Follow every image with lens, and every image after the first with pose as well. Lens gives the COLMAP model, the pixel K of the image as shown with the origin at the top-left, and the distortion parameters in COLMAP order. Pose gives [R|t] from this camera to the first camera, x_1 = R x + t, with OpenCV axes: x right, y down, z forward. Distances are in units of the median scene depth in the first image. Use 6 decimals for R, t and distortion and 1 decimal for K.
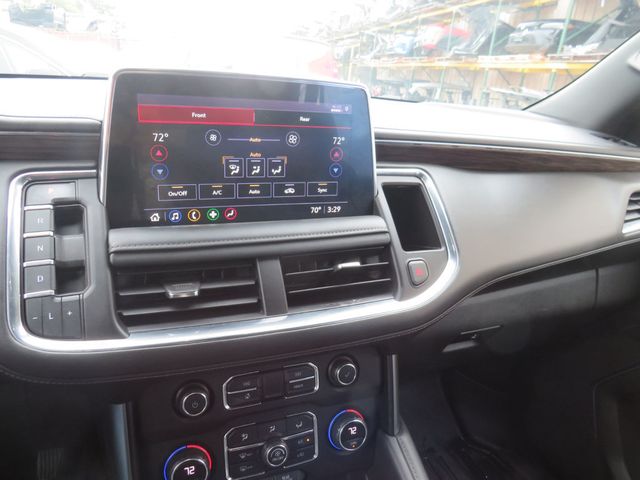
lens RADIAL K [[452.6, 0, 317.0], [0, 452.6, 241.0], [0, 0, 1]] dist [-0.034520, -0.001589]
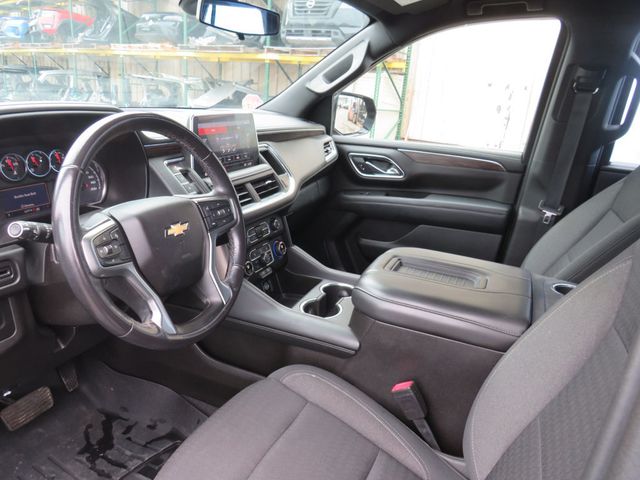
lens RADIAL K [[452.6, 0, 317.0], [0, 452.6, 241.0], [0, 0, 1]] dist [-0.034520, -0.001589]
pose [[0.716837, -0.258275, 0.647641, -0.093278], [0.232399, 0.964253, 0.127309, 0.007080], [-0.657371, 0.059251, 0.751234, -0.069006]]
